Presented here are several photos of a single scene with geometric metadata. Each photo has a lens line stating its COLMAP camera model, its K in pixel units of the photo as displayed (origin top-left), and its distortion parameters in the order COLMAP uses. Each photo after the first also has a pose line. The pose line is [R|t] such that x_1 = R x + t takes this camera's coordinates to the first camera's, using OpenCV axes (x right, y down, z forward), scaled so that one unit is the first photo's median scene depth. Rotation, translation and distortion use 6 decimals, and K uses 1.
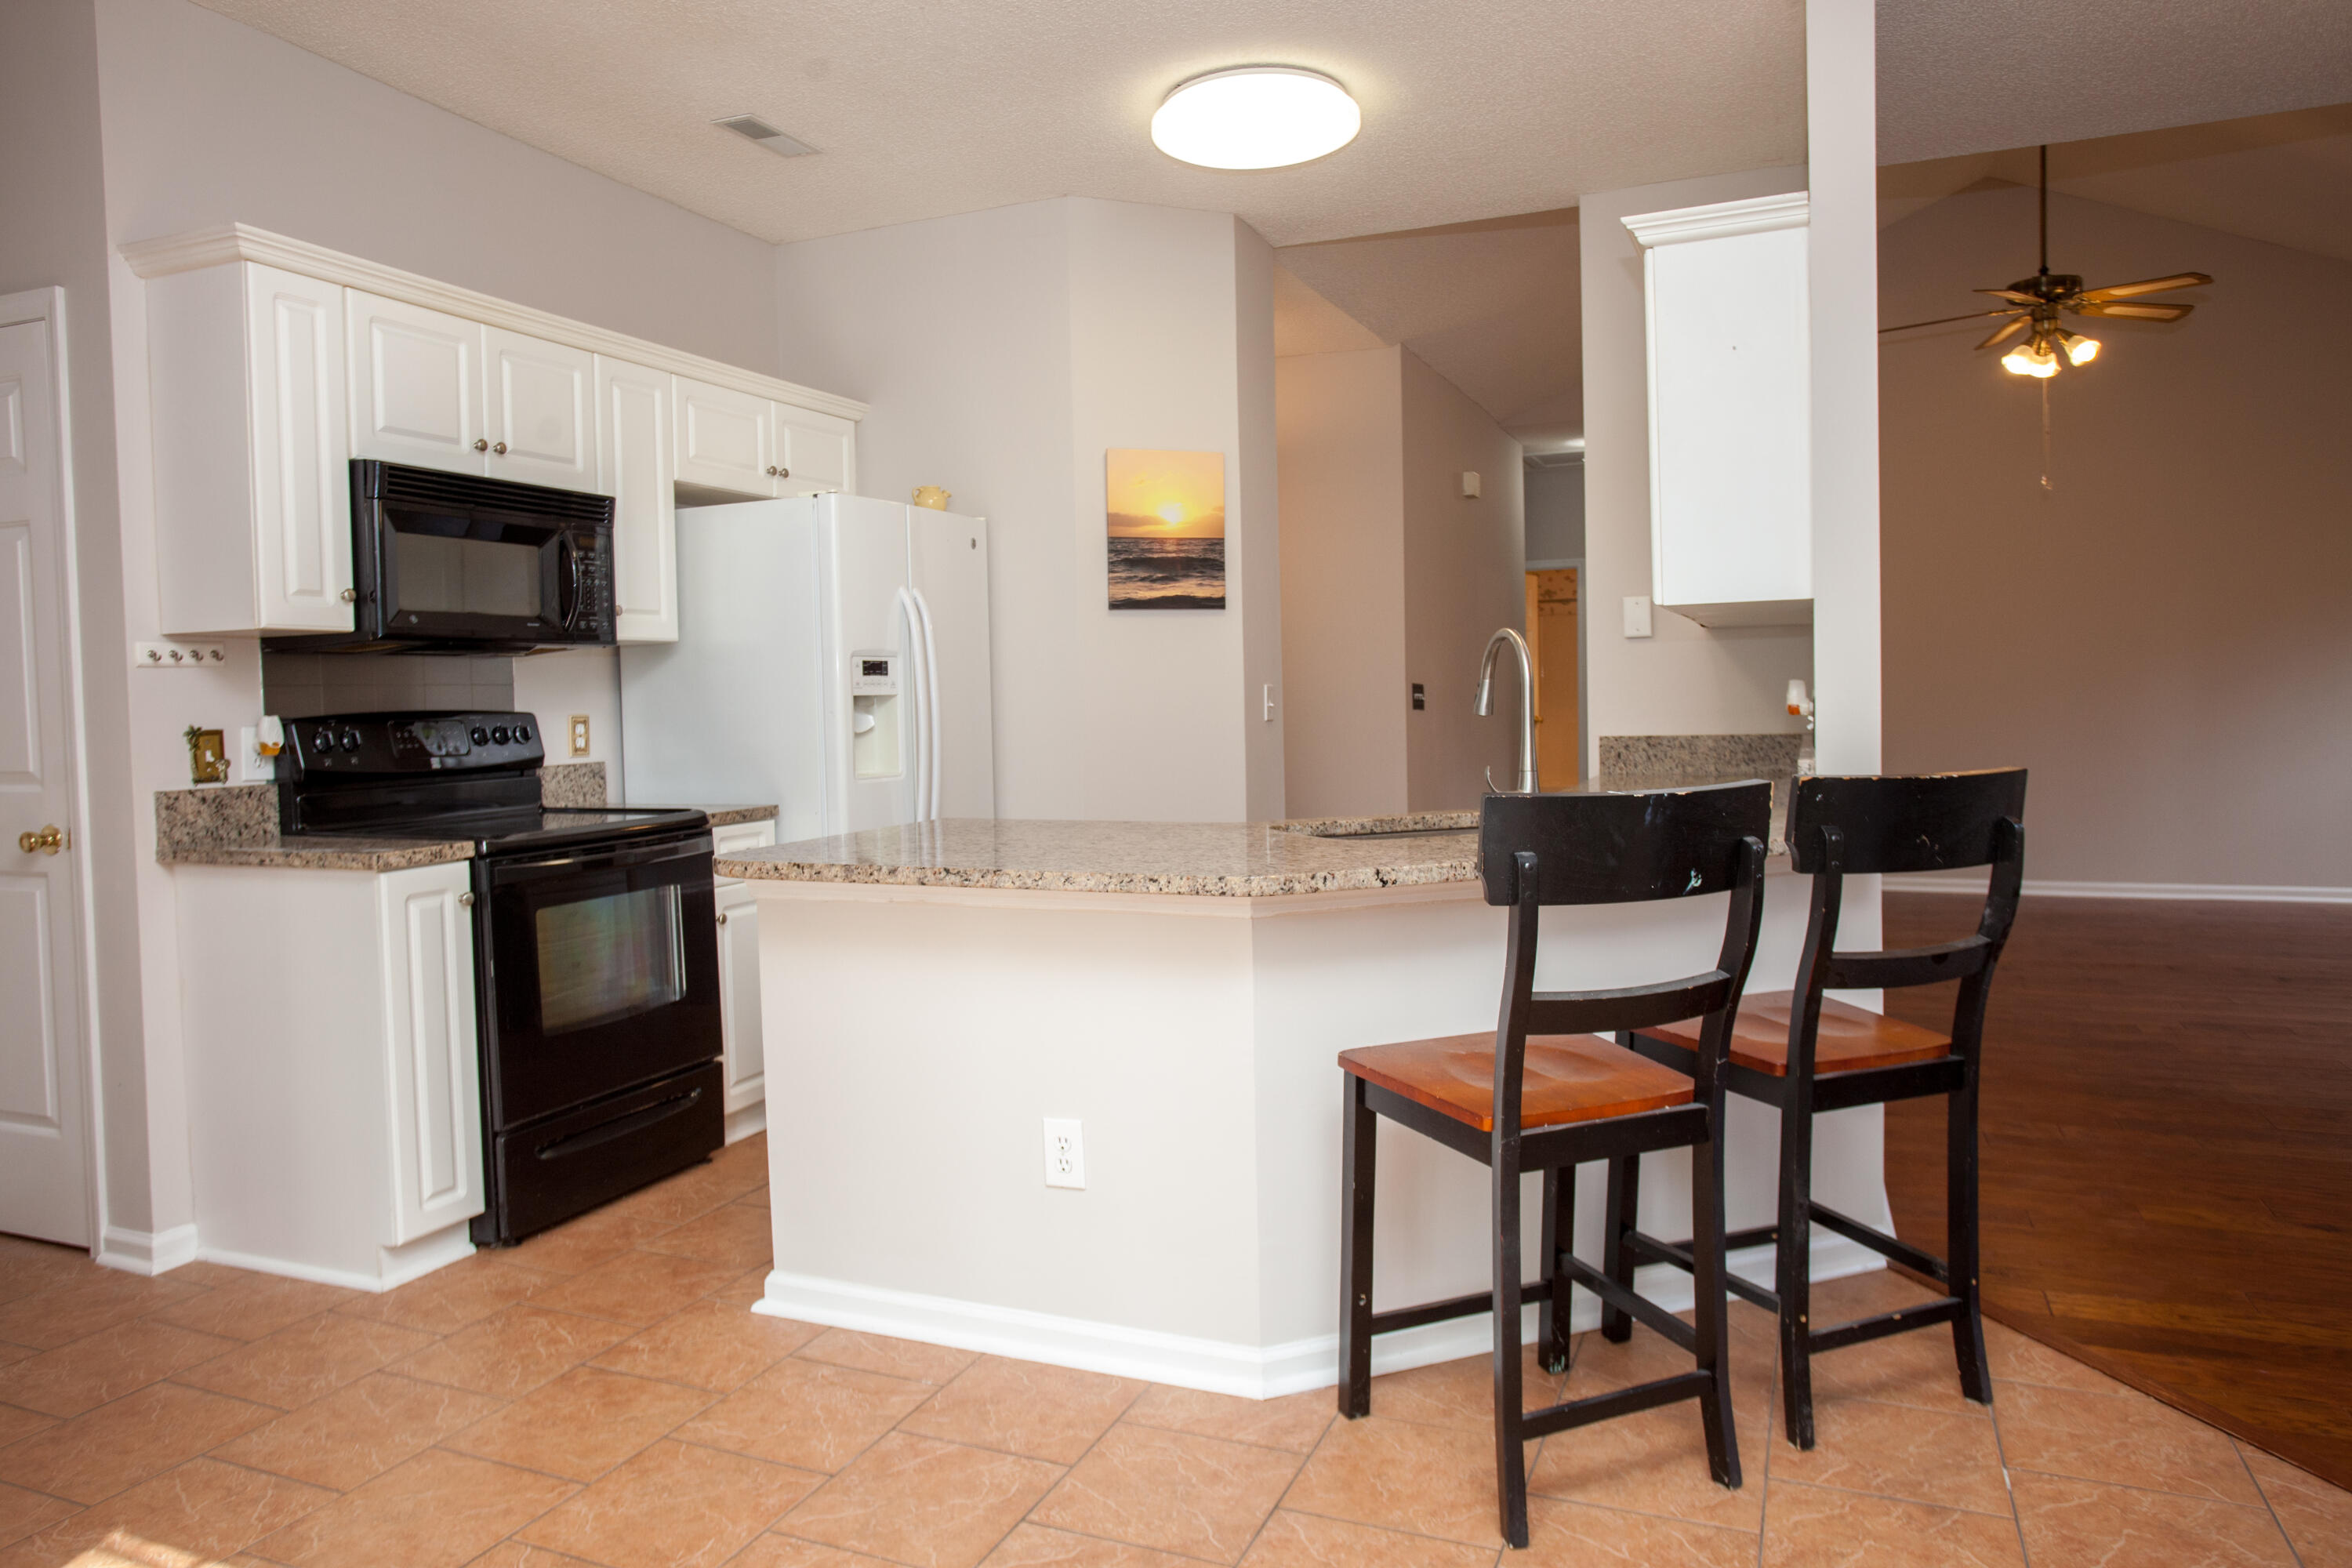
lens RADIAL K [[1483.7, 0, 1186.6], [0, 1483.7, 735.0], [0, 0, 1]] dist [-0.045950, 0.002344]
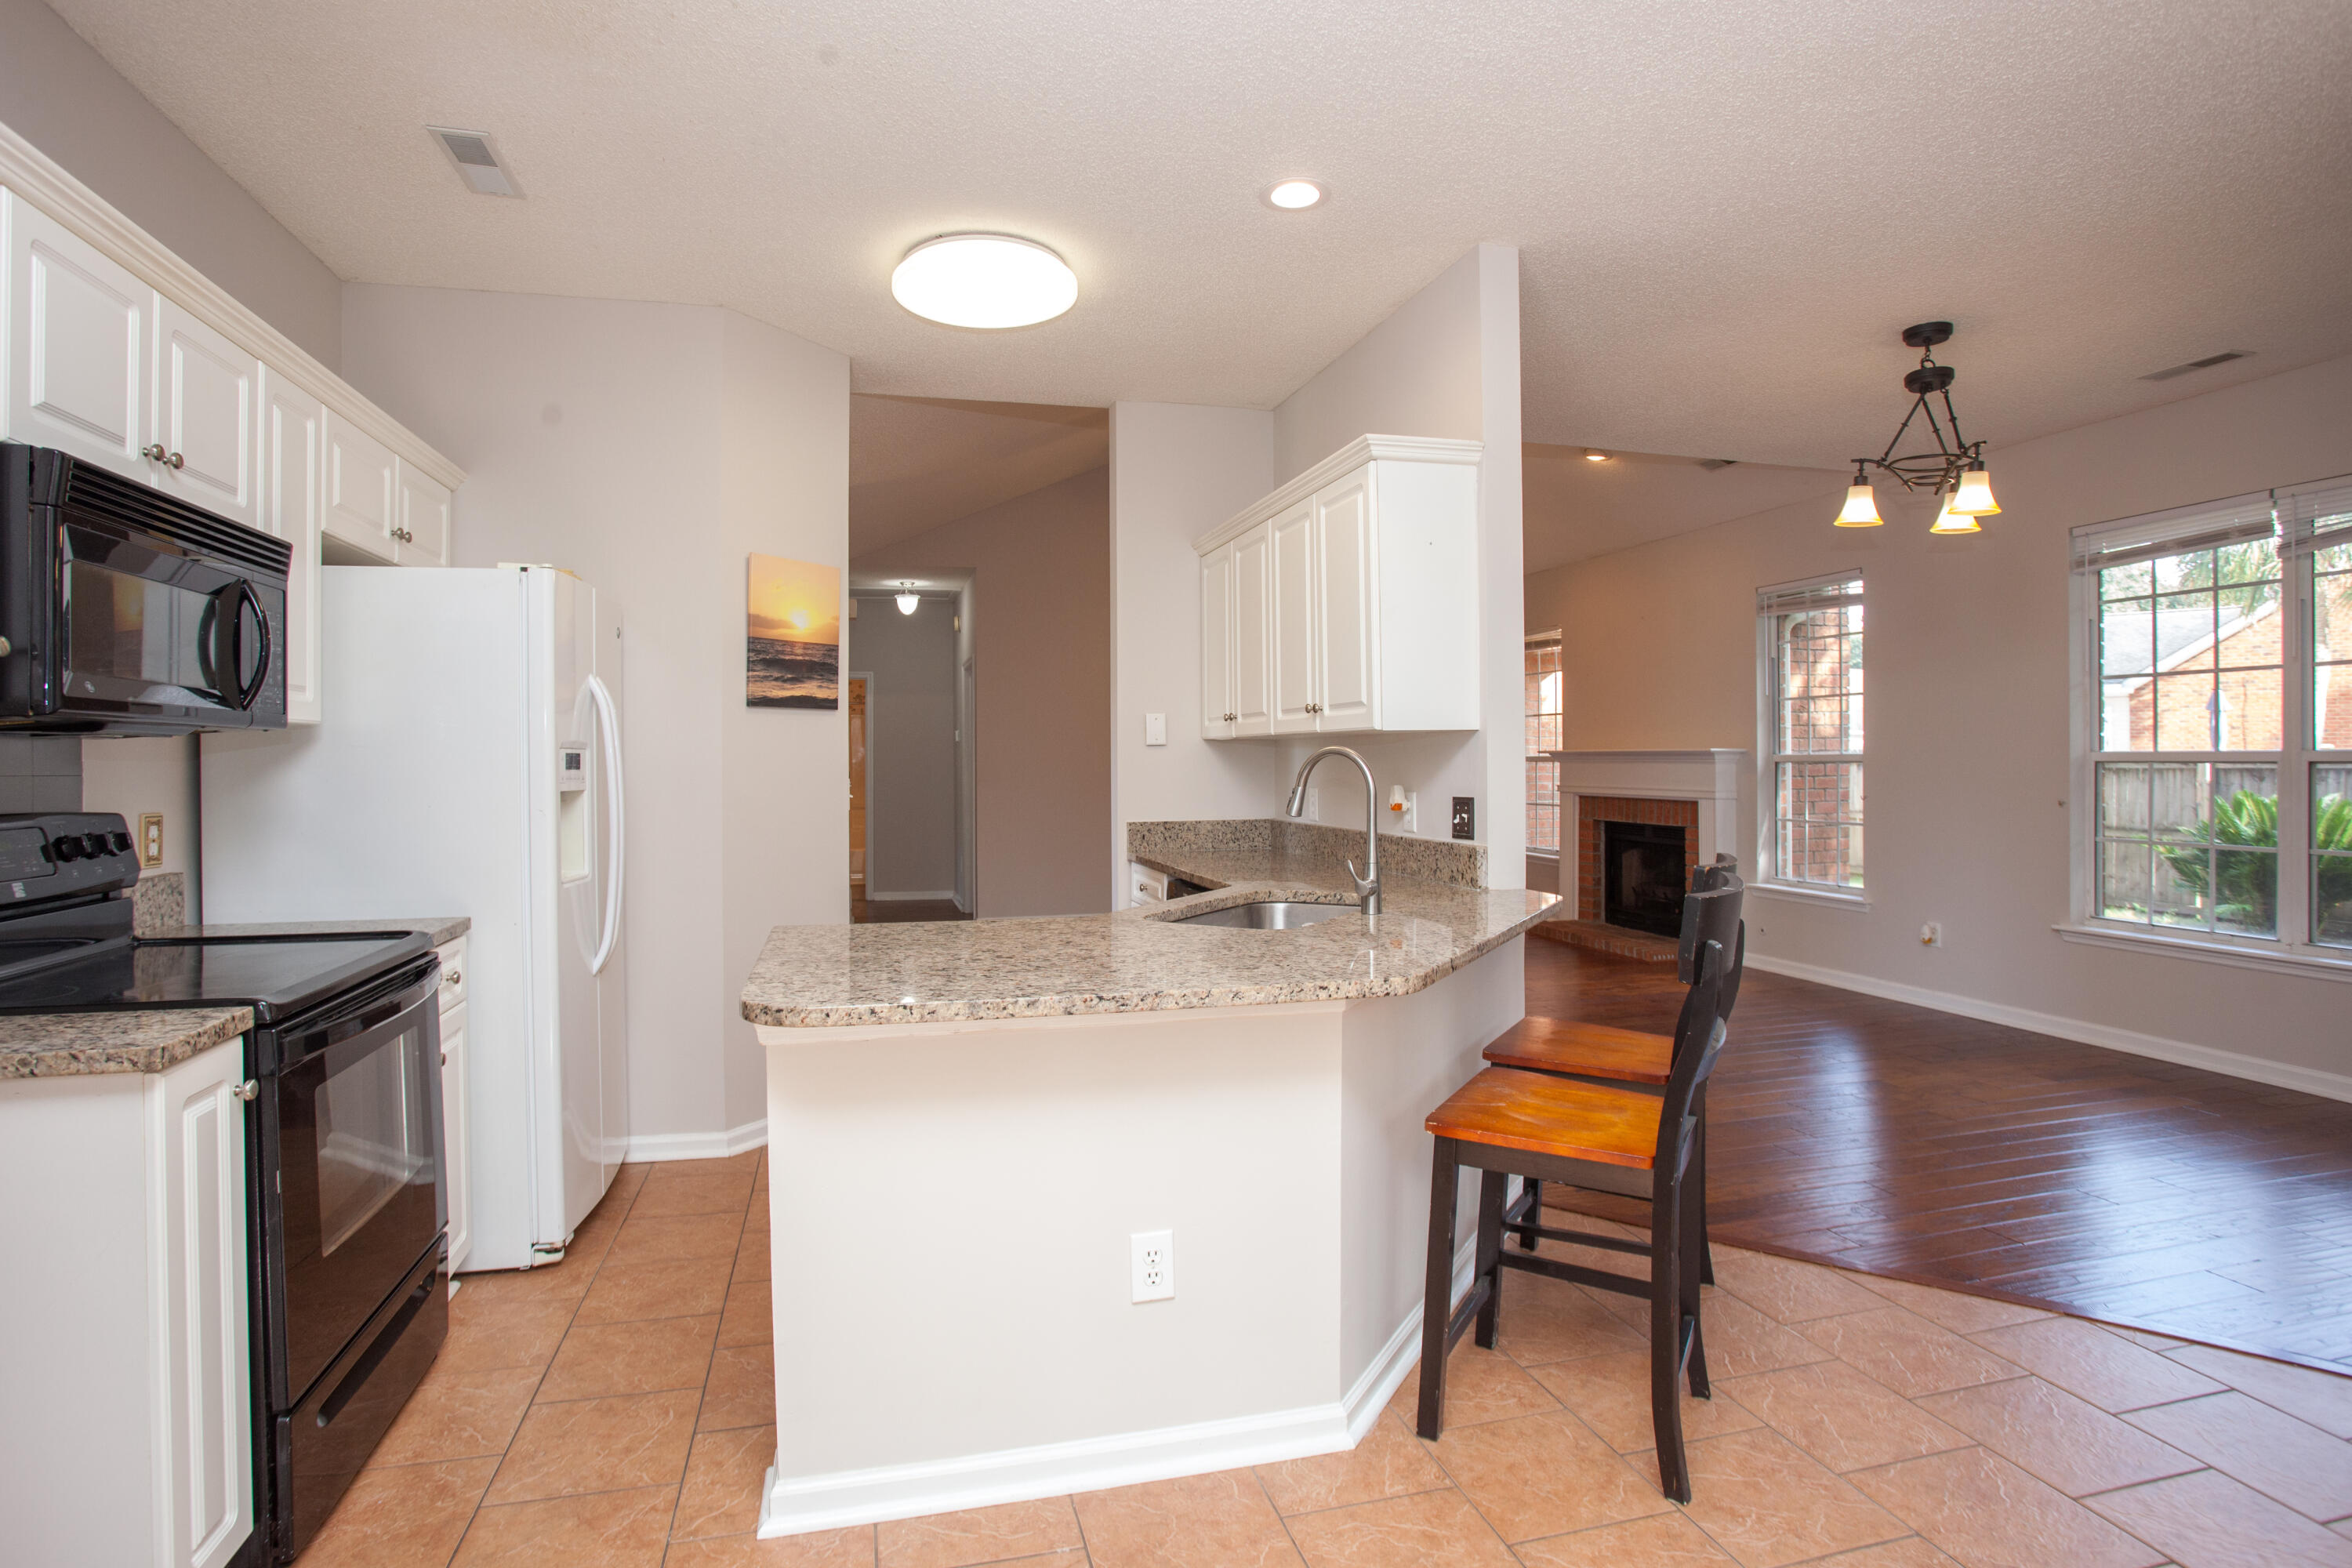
lens RADIAL K [[1130.6, 0, 1159.5], [0, 1130.6, 757.2], [0, 0, 1]] dist [-0.068944, 0.024614]
pose [[0.810888, 0.020477, 0.584843, -0.326367], [0.004121, 0.999163, -0.040697, -0.018588], [-0.585187, 0.035411, 0.810125, 0.231838]]
